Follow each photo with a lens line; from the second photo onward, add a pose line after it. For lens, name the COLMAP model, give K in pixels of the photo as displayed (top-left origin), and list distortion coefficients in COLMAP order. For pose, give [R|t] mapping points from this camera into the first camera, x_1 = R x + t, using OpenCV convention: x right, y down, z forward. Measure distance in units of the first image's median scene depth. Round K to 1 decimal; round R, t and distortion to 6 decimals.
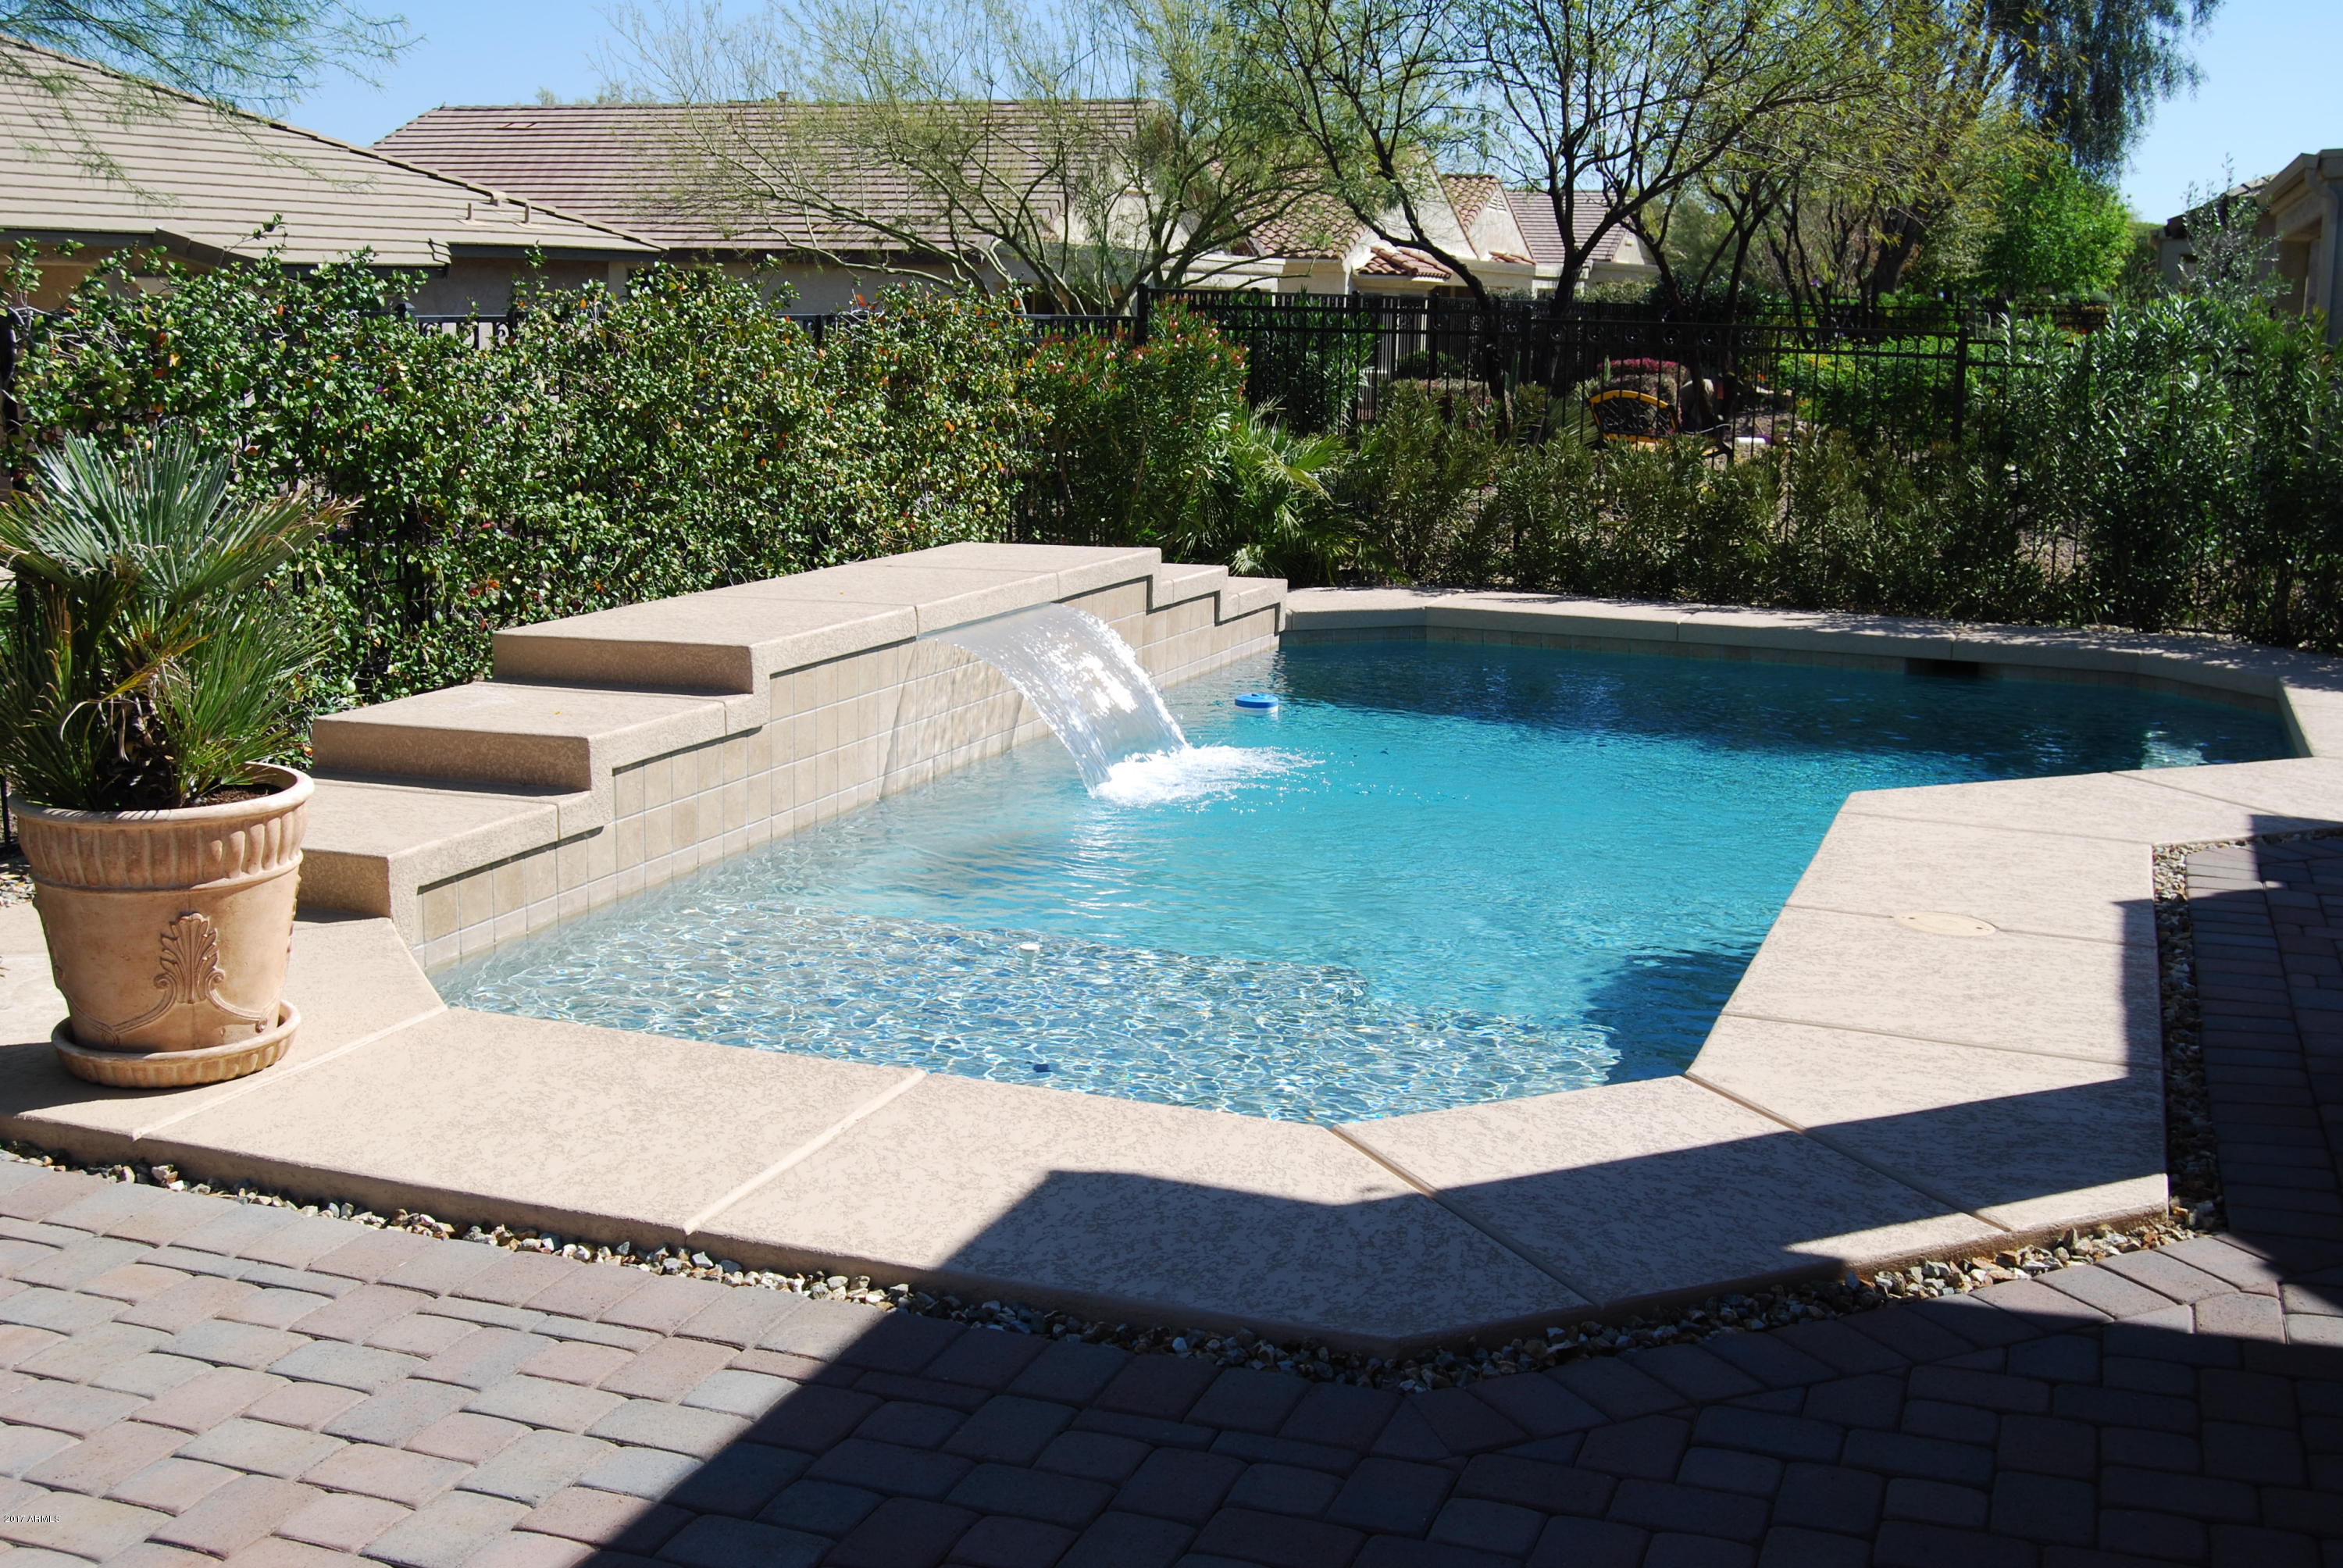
lens RADIAL K [[2561.3, 0, 1175.2], [0, 2561.3, 786.1], [0, 0, 1]] dist [-0.062391, 0.000000]
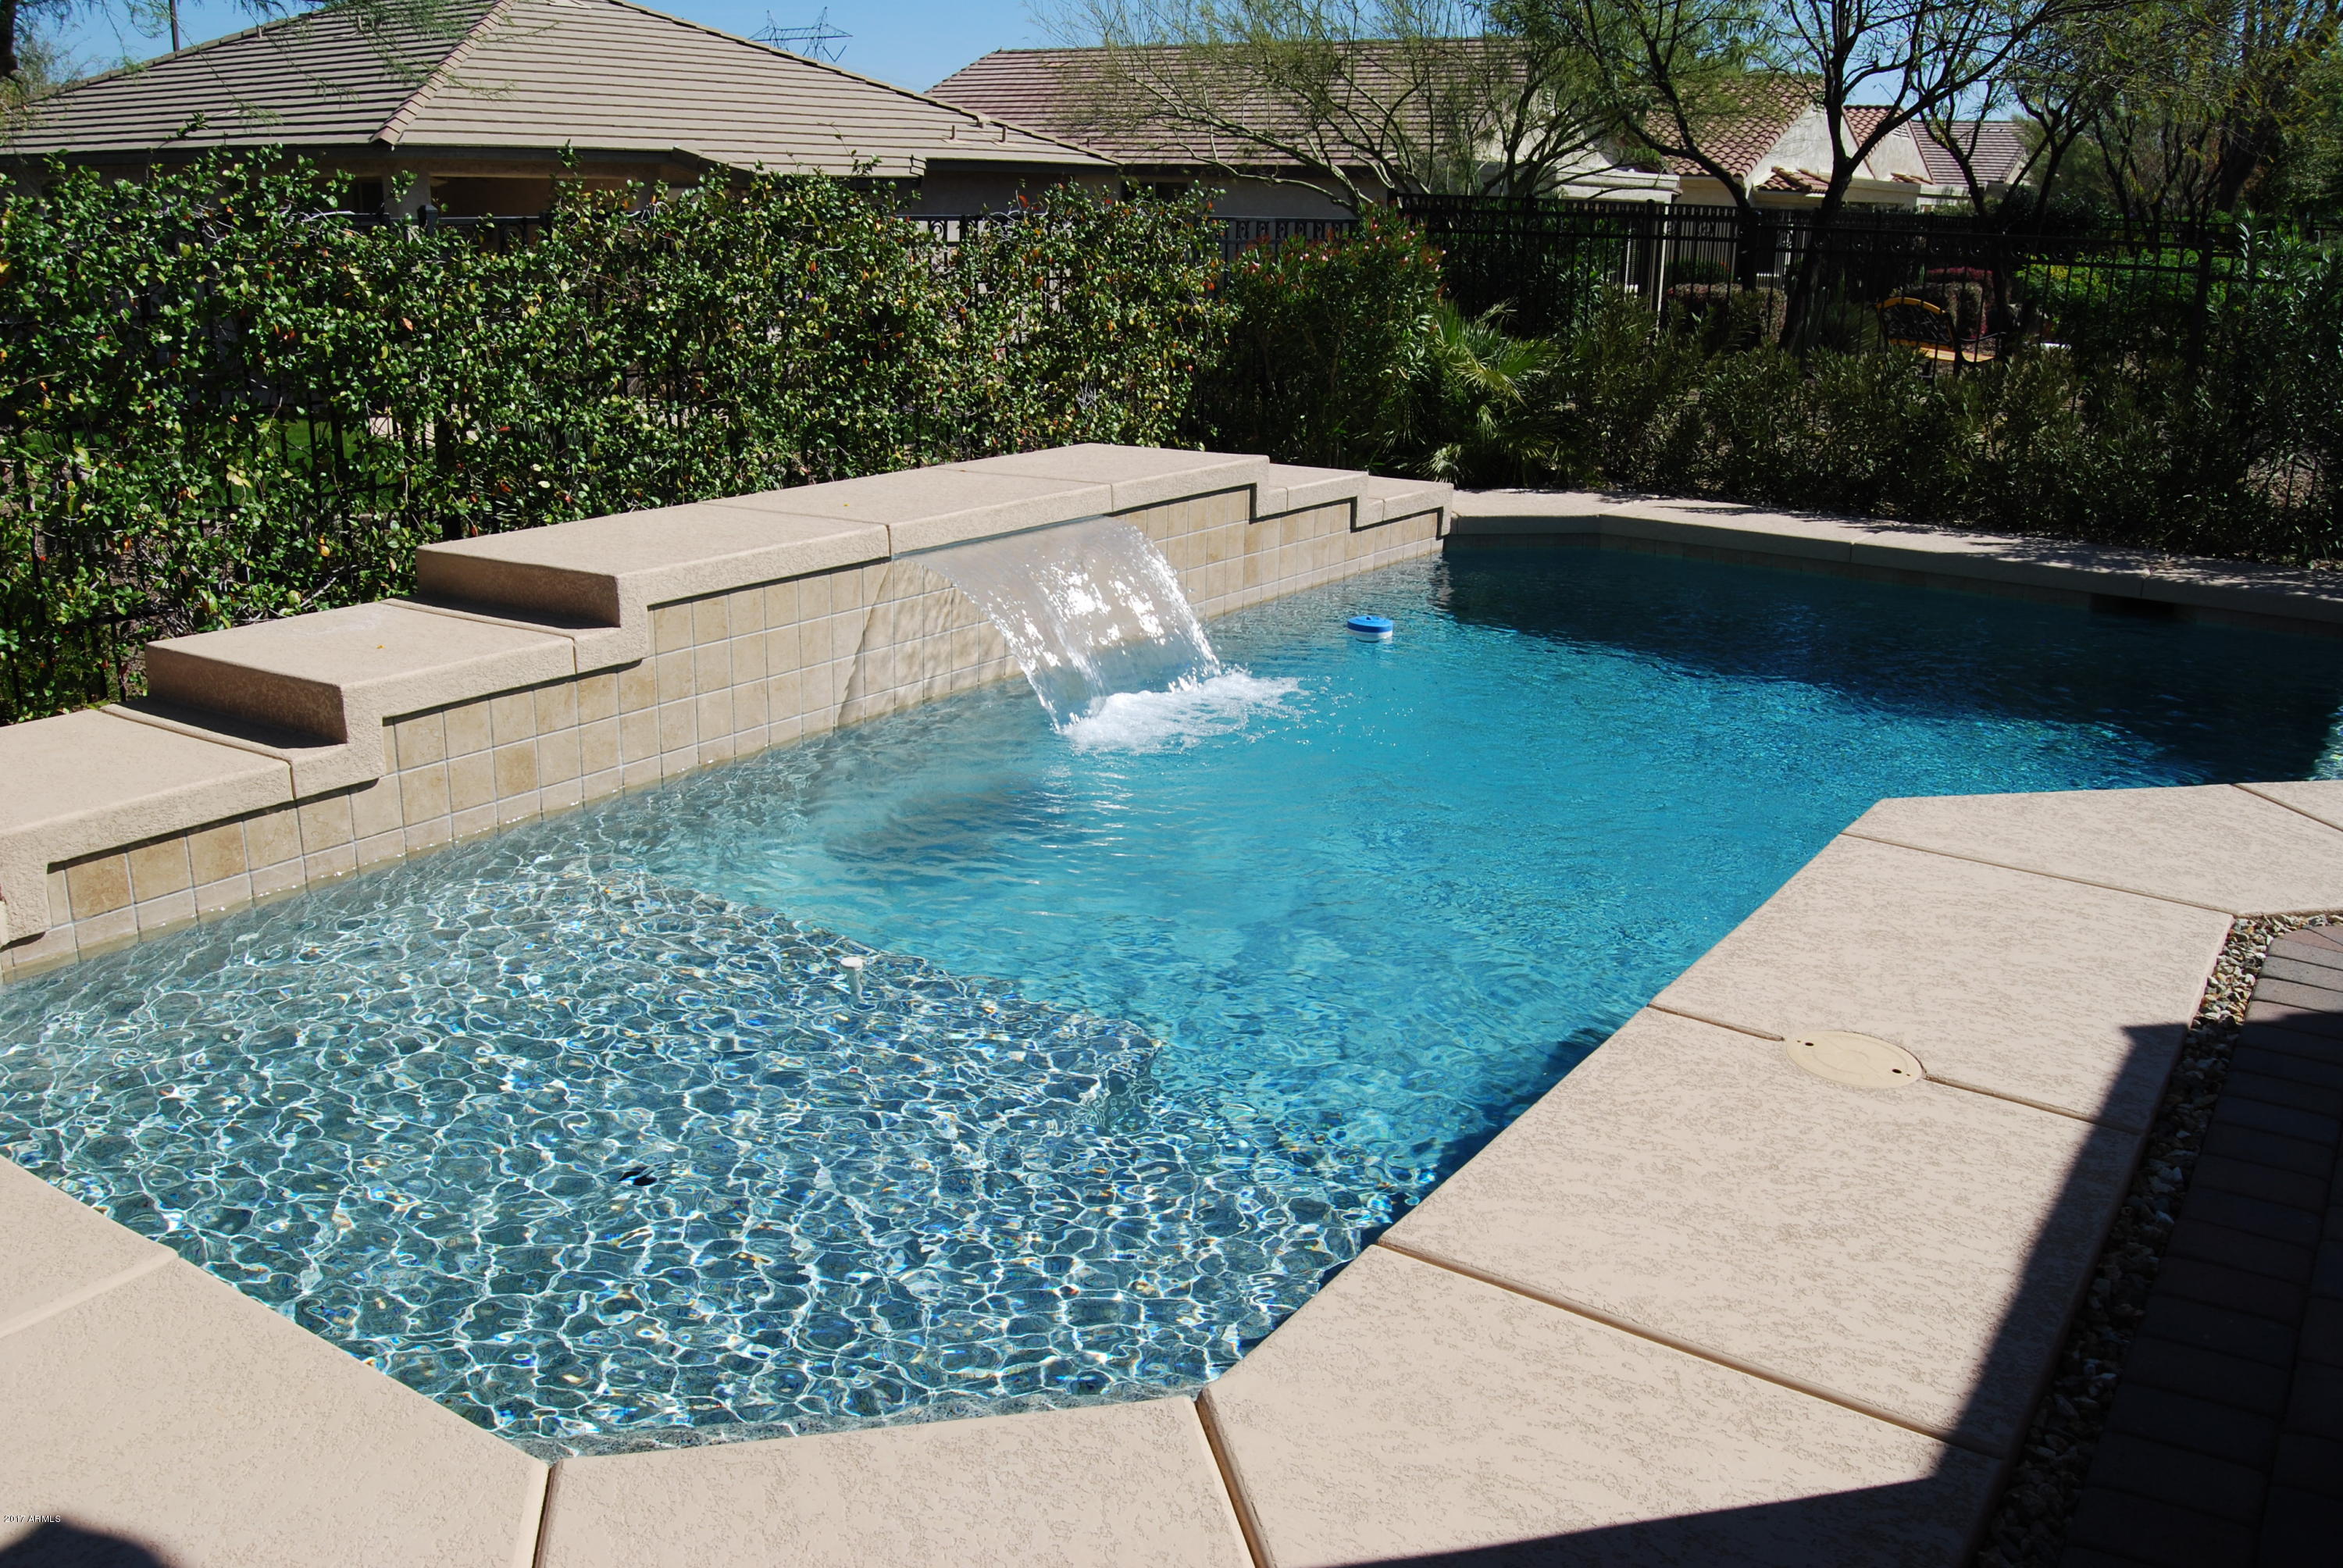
lens RADIAL K [[1974.6, 0, 1166.2], [0, 1974.6, 787.0], [0, 0, 1]] dist [-0.081848, 0.024329]
pose [[0.971490, 0.065727, -0.227789, 0.114806], [-0.043202, 0.993794, 0.102501, -0.035467], [0.233112, -0.089737, 0.968300, 0.205525]]
